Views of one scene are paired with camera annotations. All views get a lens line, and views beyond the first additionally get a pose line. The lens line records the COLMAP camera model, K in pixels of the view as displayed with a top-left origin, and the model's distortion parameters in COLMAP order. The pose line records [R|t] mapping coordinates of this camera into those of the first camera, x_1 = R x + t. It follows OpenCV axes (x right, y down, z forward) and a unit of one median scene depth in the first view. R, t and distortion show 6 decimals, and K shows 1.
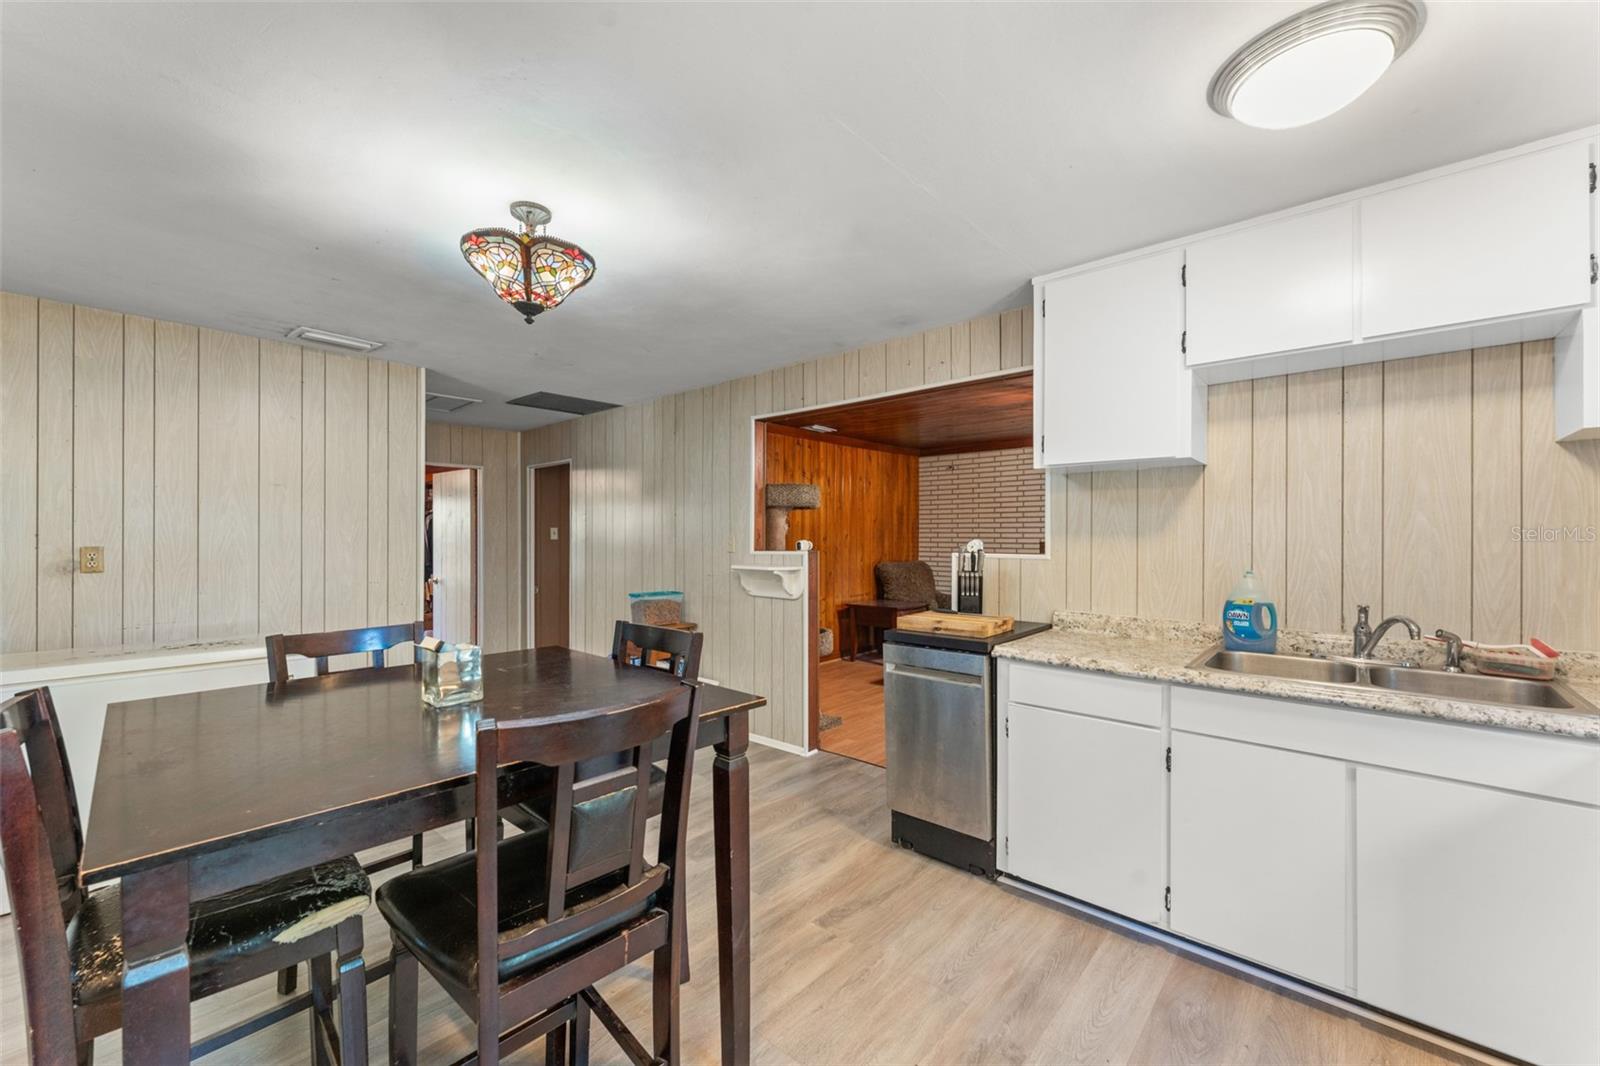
lens RADIAL K [[636.9, 0, 790.9], [0, 636.9, 533.7], [0, 0, 1]] dist [-0.001422, -0.001291]
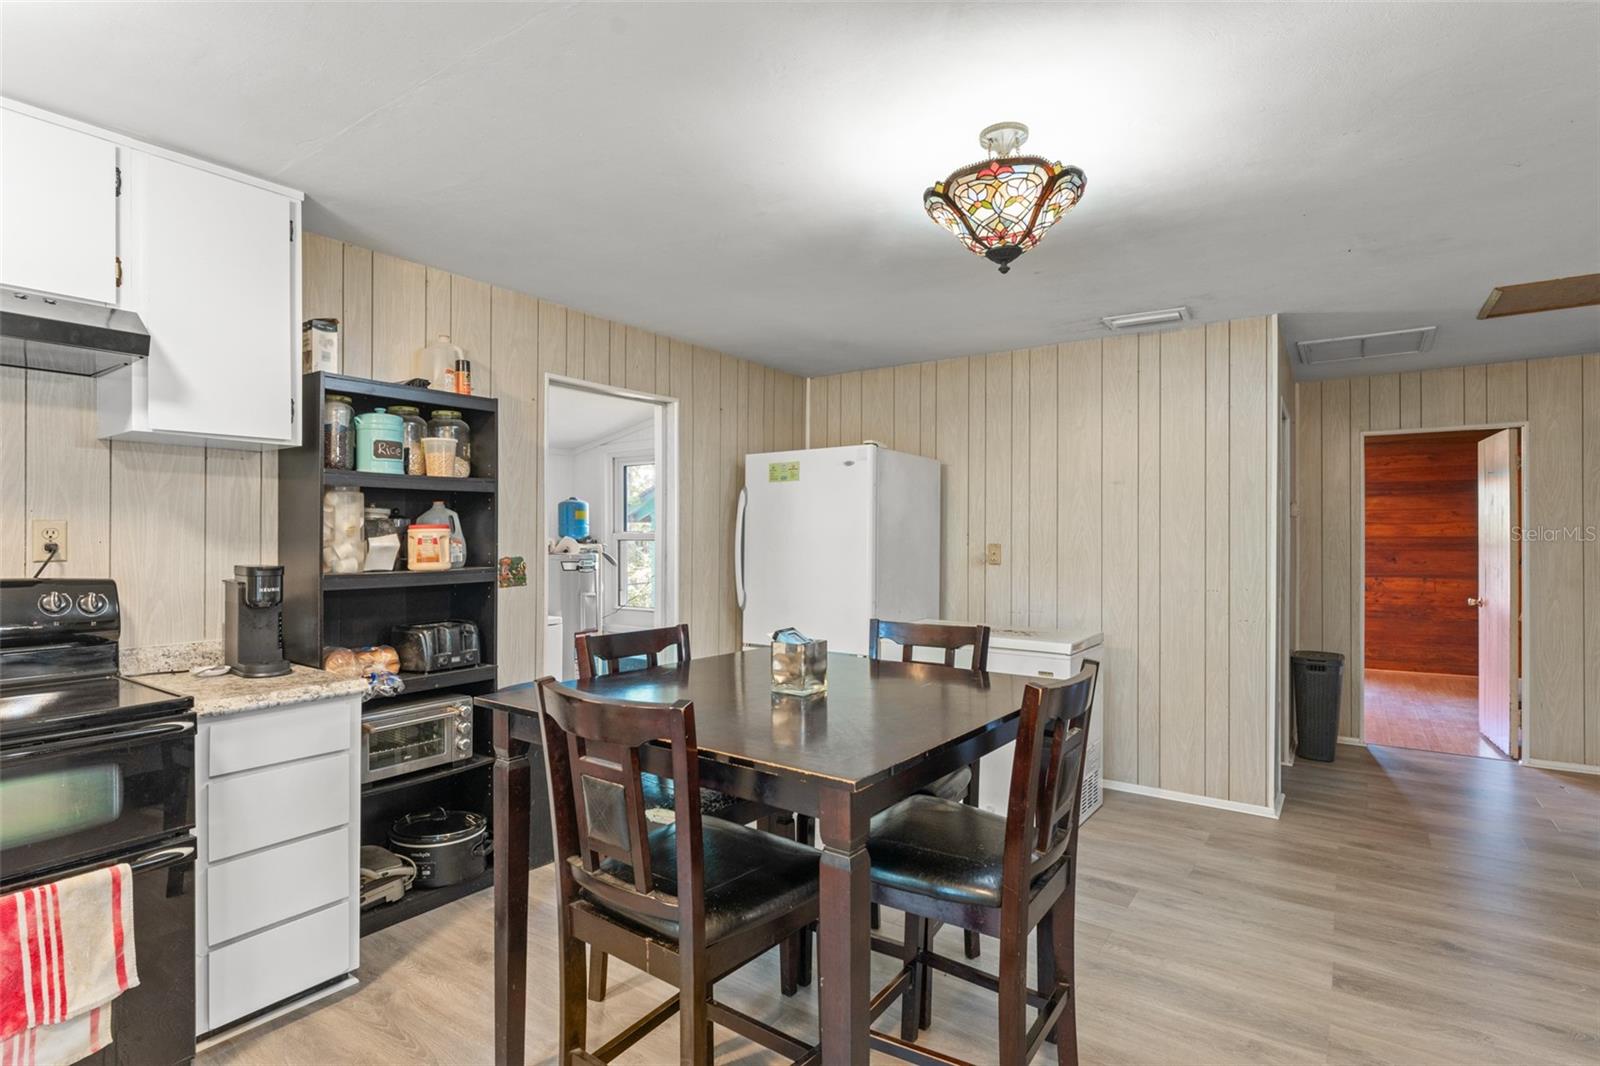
lens RADIAL K [[798.2, 0, 830.1], [0, 798.2, 527.8], [0, 0, 1]] dist [0.027341, 0.000198]
pose [[0.168723, -0.009303, -0.985620, 0.452089], [0.003510, 0.999955, -0.008838, 0.003487], [0.985657, -0.001968, 0.168748, 0.489253]]
